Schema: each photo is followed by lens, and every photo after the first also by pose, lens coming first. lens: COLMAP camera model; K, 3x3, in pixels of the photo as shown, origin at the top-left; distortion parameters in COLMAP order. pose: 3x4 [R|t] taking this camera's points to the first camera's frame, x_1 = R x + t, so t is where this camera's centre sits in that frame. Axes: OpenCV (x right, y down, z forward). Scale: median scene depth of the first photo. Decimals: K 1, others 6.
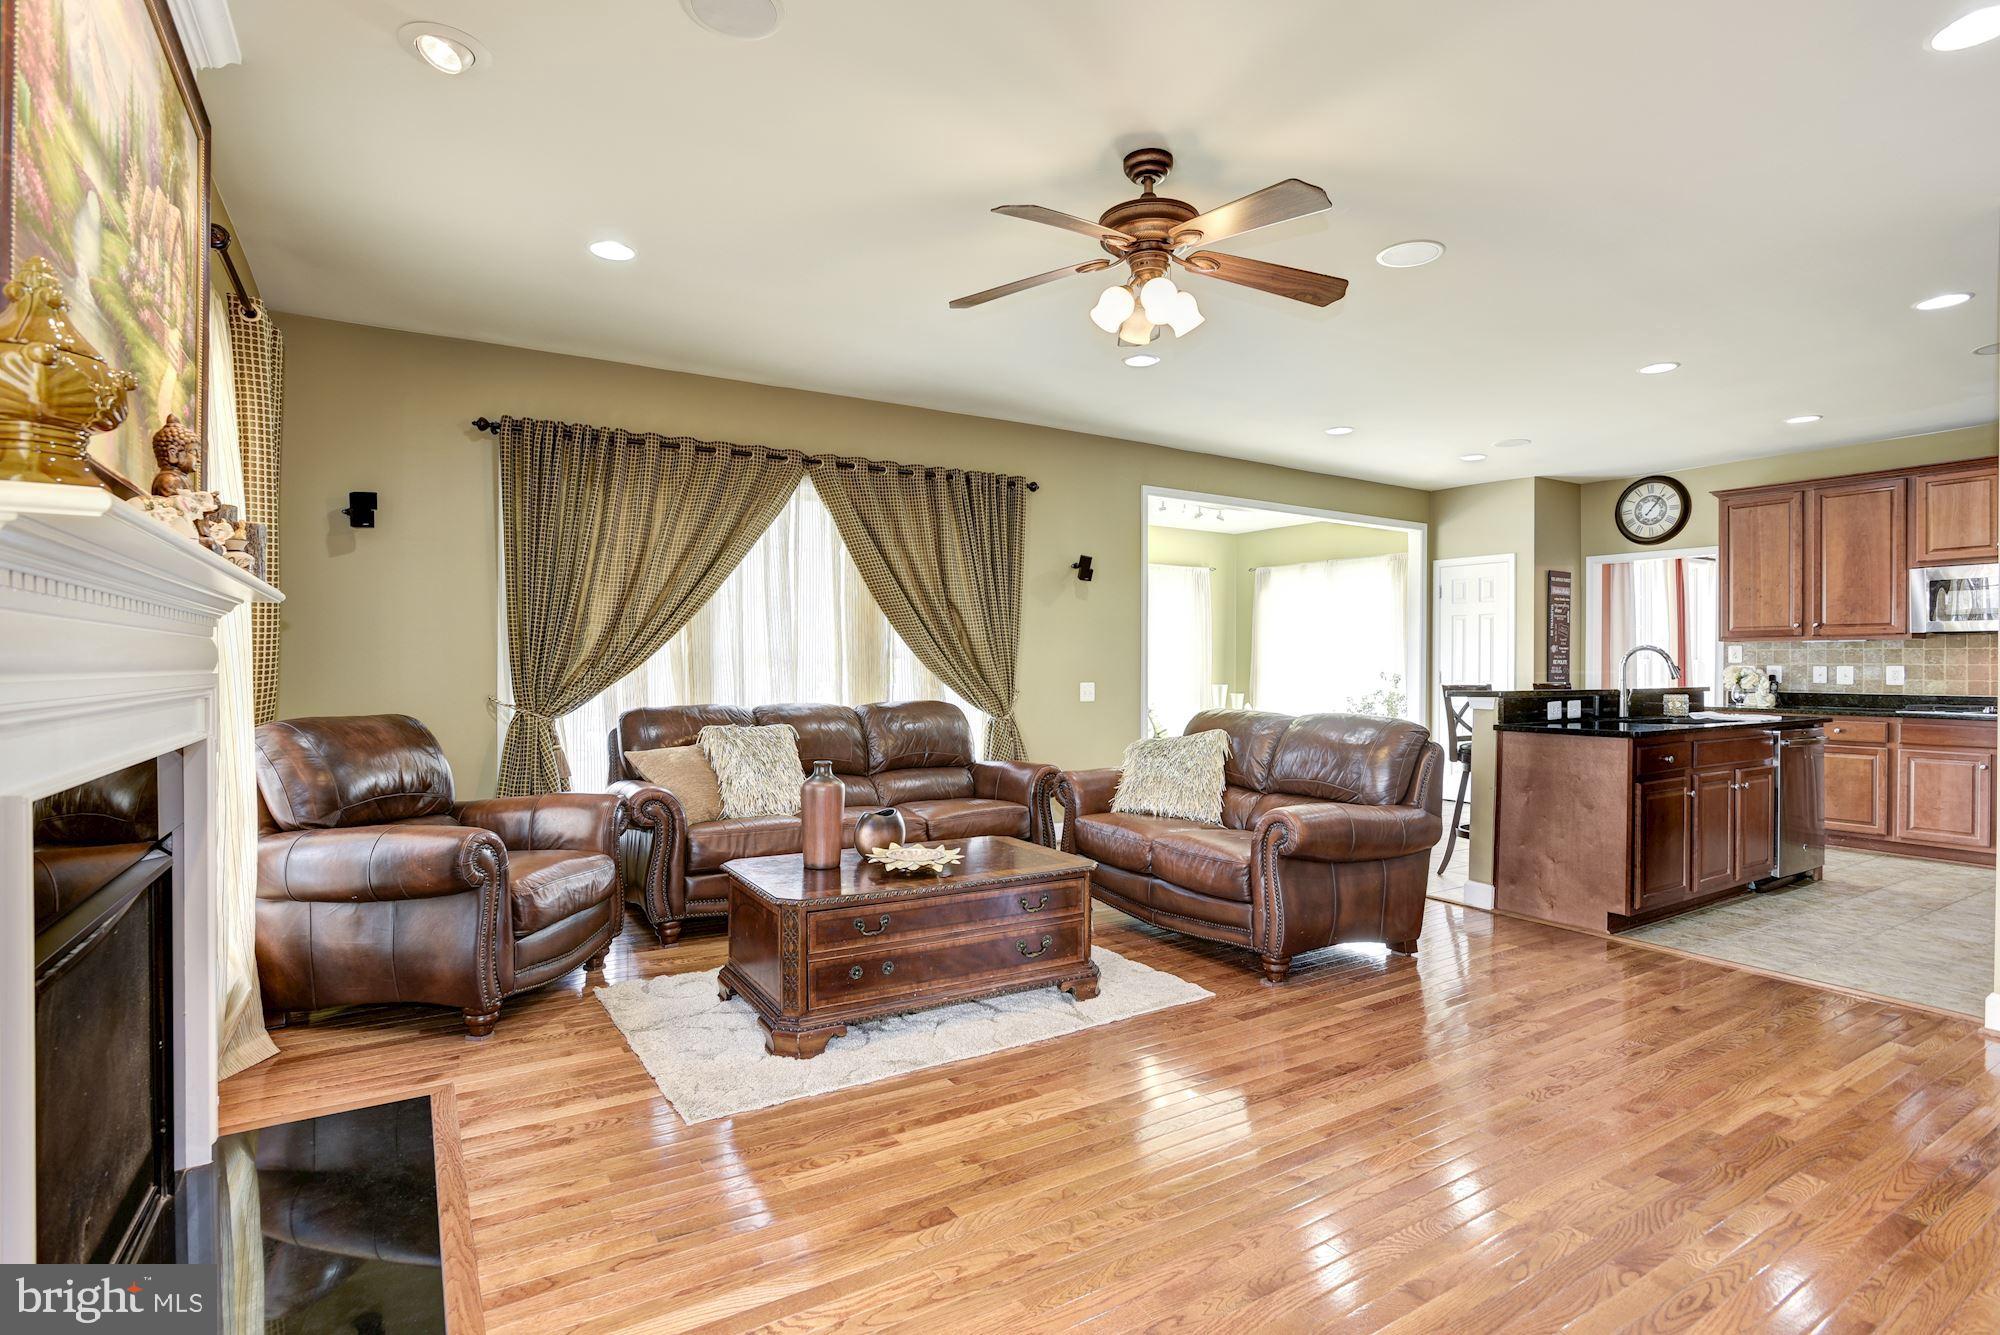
lens RADIAL K [[959.5, 0, 973.9], [0, 959.5, 673.4], [0, 0, 1]] dist [-0.040057, 0.016540]
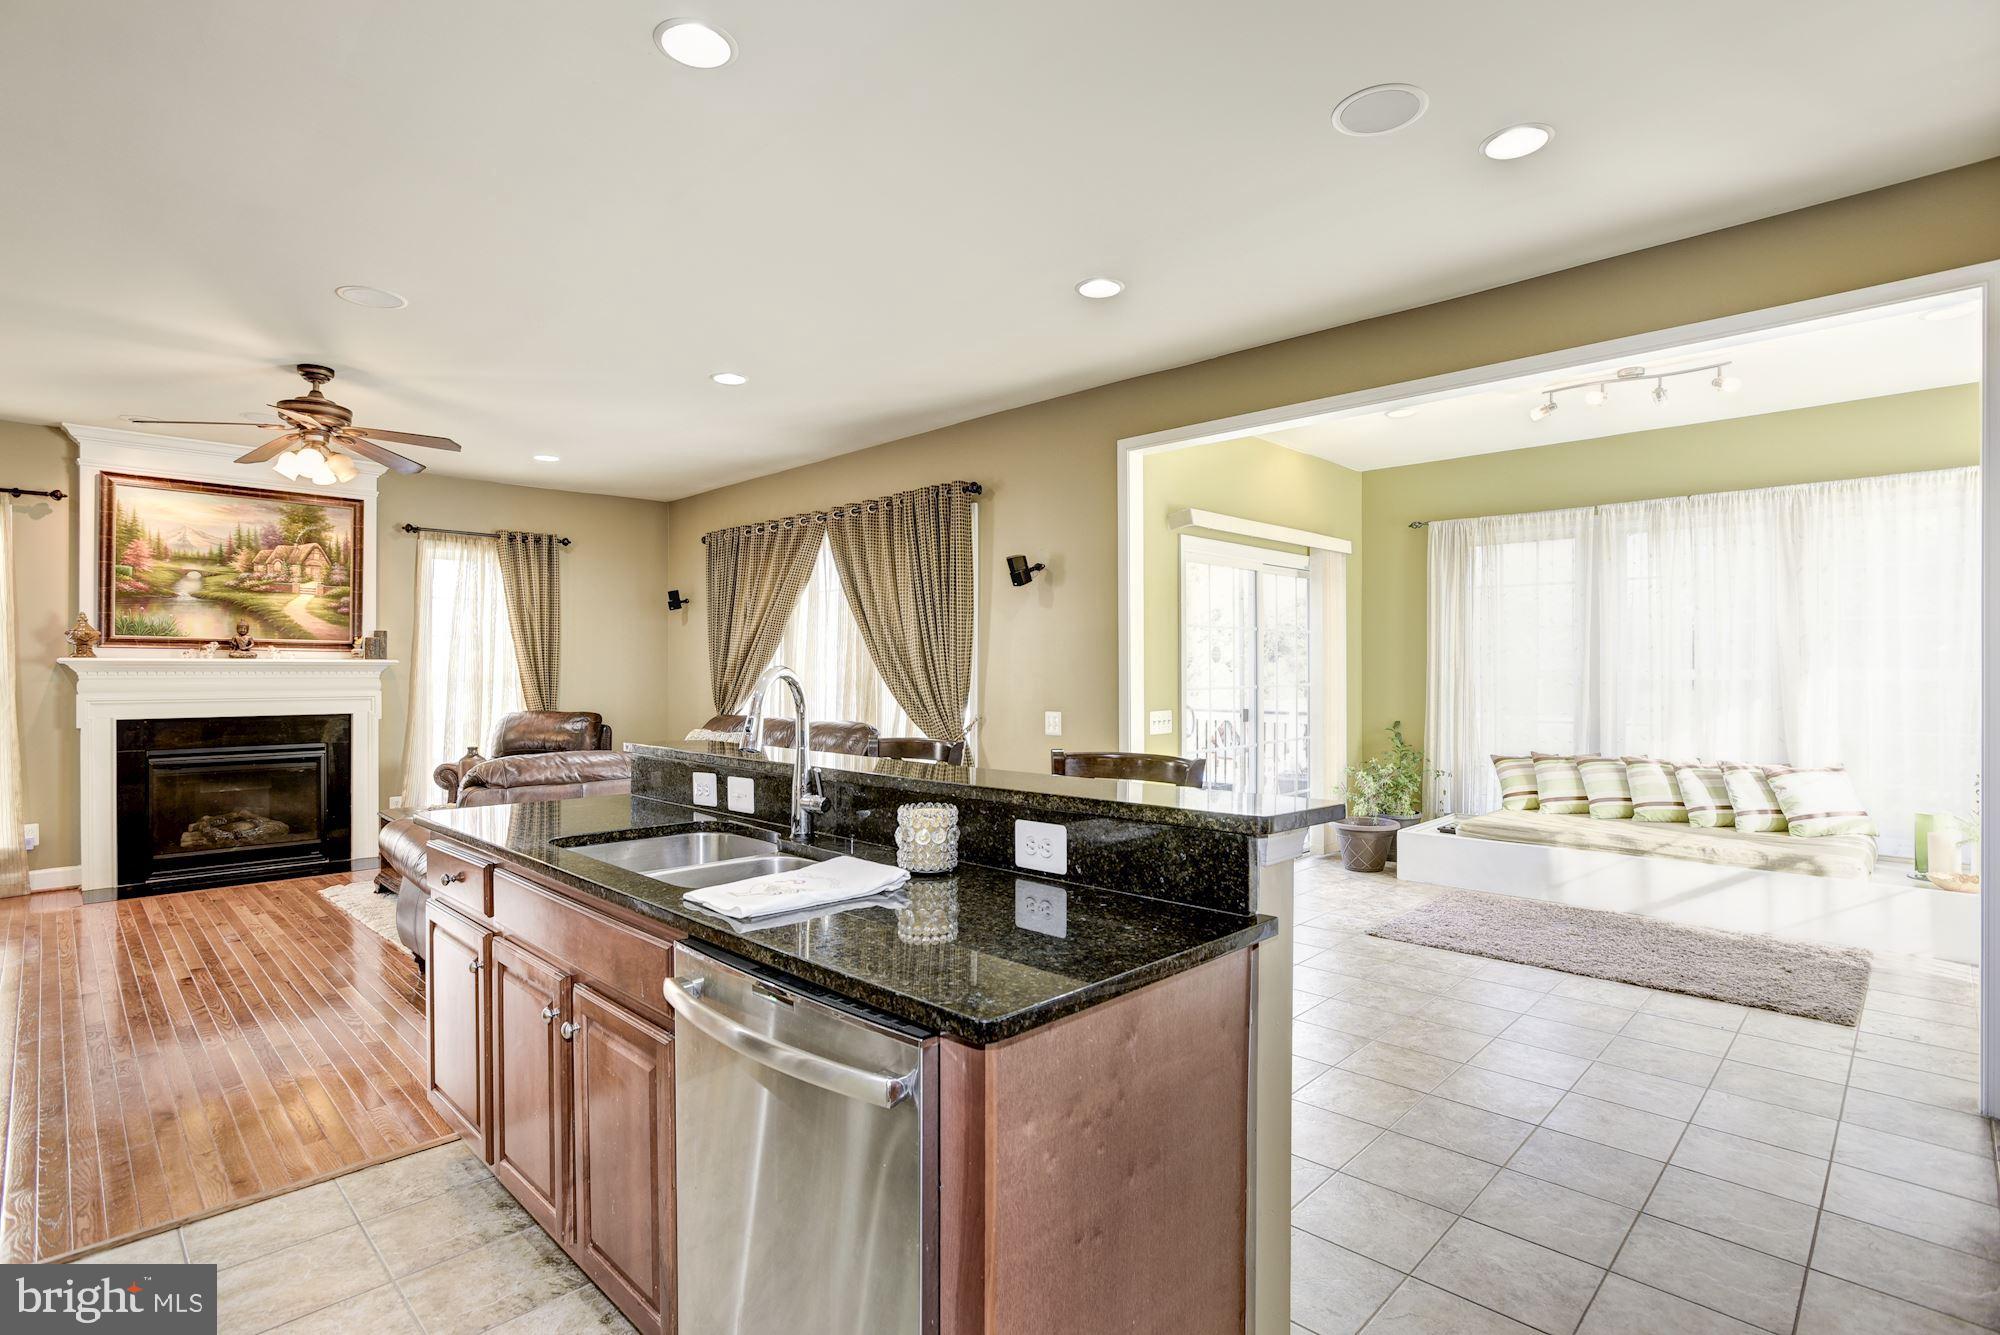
lens RADIAL K [[959.5, 0, 1008.6], [0, 959.5, 668.8], [0, 0, 1]] dist [-0.040057, 0.016540]
pose [[0.258520, -0.004327, -0.965996, 0.953196], [-0.004620, 0.999973, -0.005715, -0.022101], [0.965995, 0.005941, 0.258493, 0.823615]]
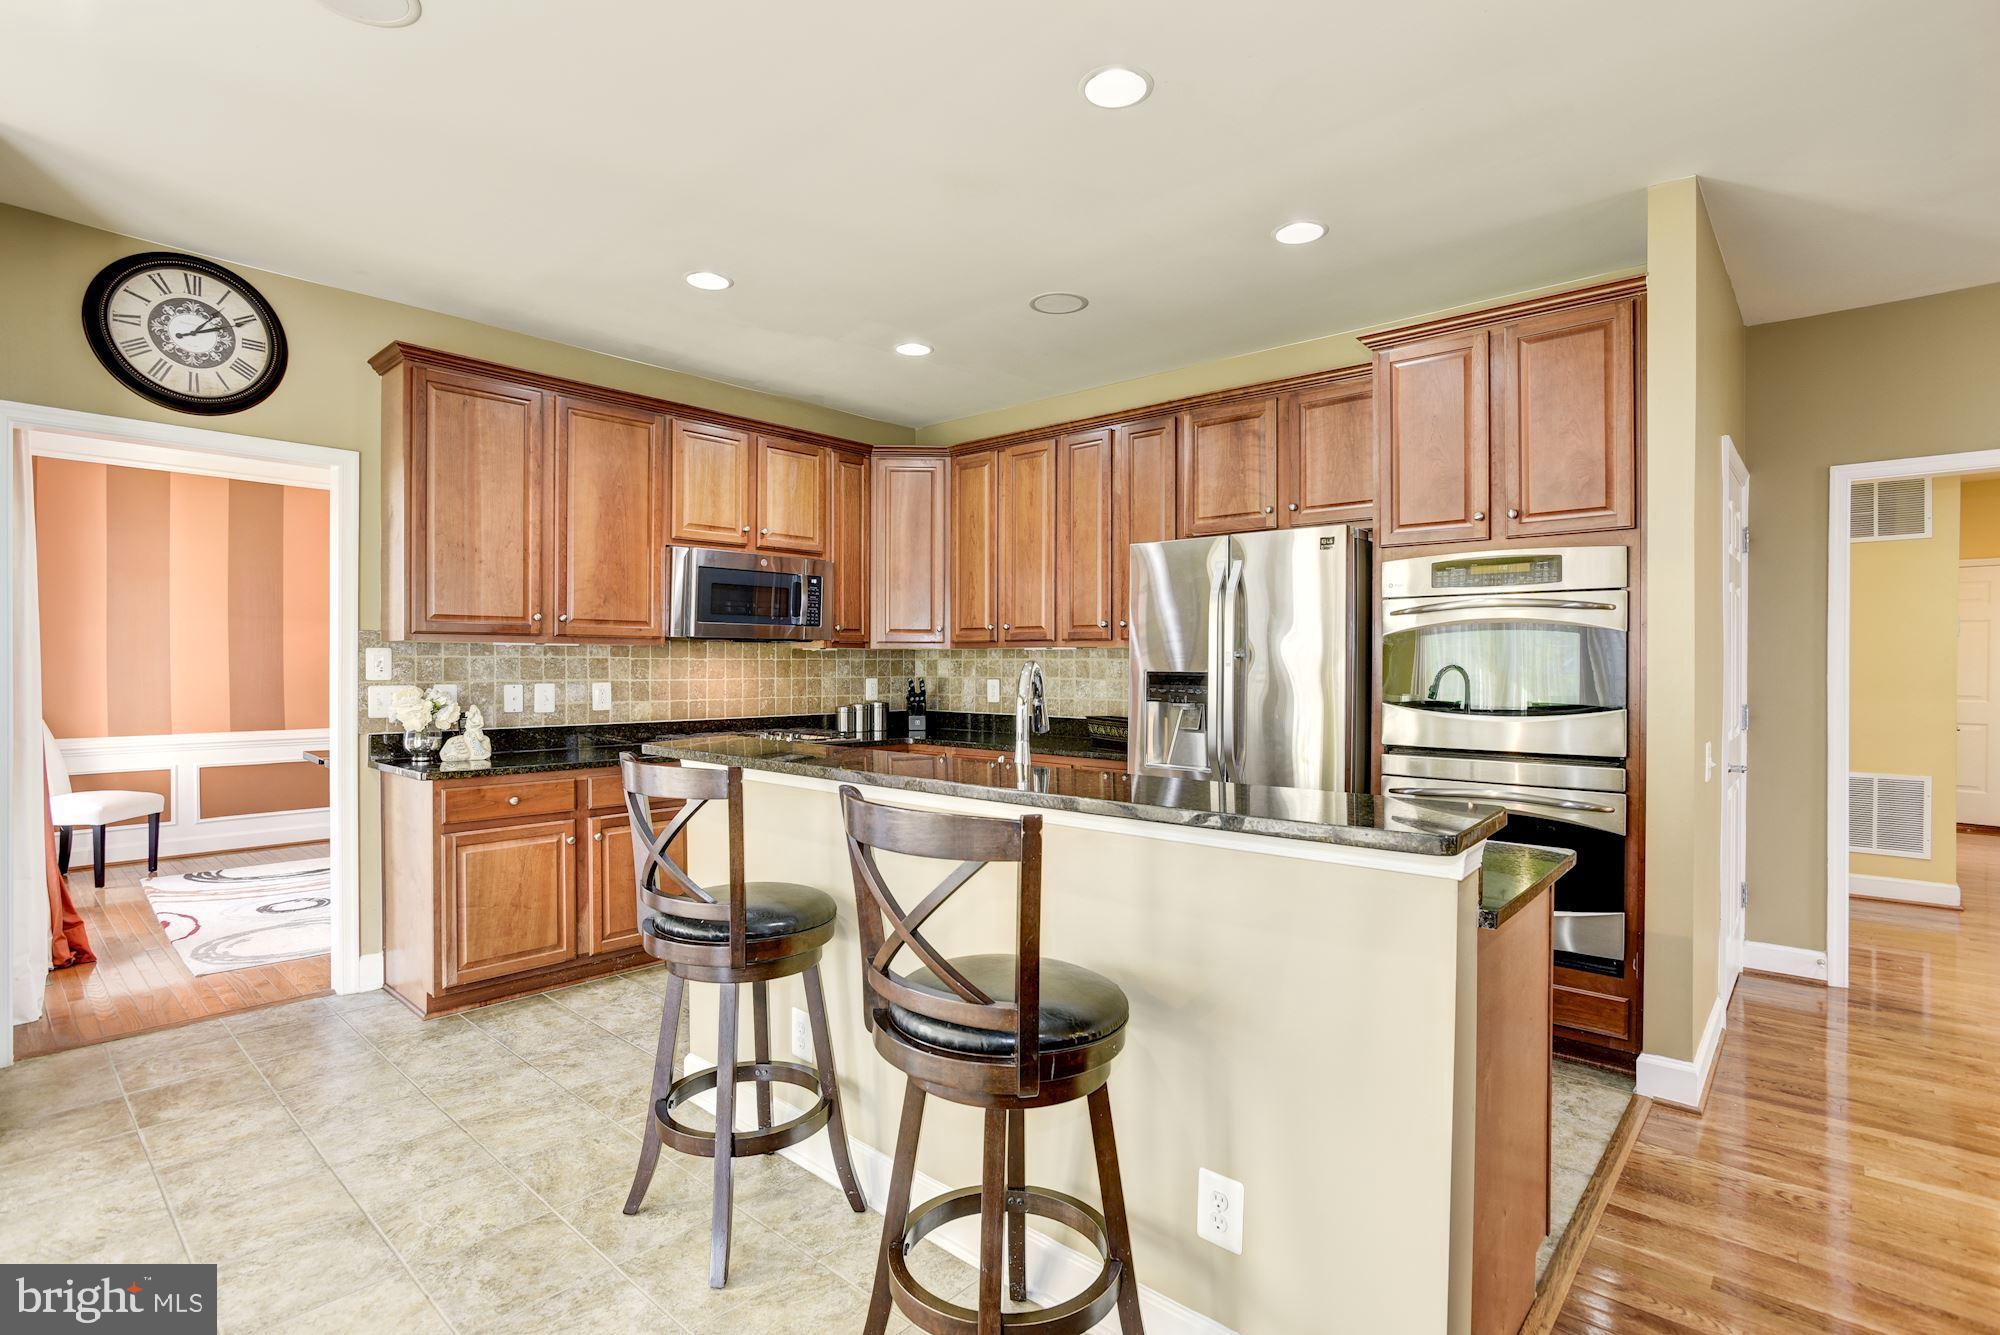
lens RADIAL K [[959.5, 0, 997.9], [0, 959.5, 669.9], [0, 0, 1]] dist [-0.040057, 0.016540]
pose [[-0.310460, -0.010245, 0.950531, 0.223605], [0.006085, 0.999900, 0.012764, -0.024530], [-0.950567, 0.009747, -0.310367, 0.935426]]
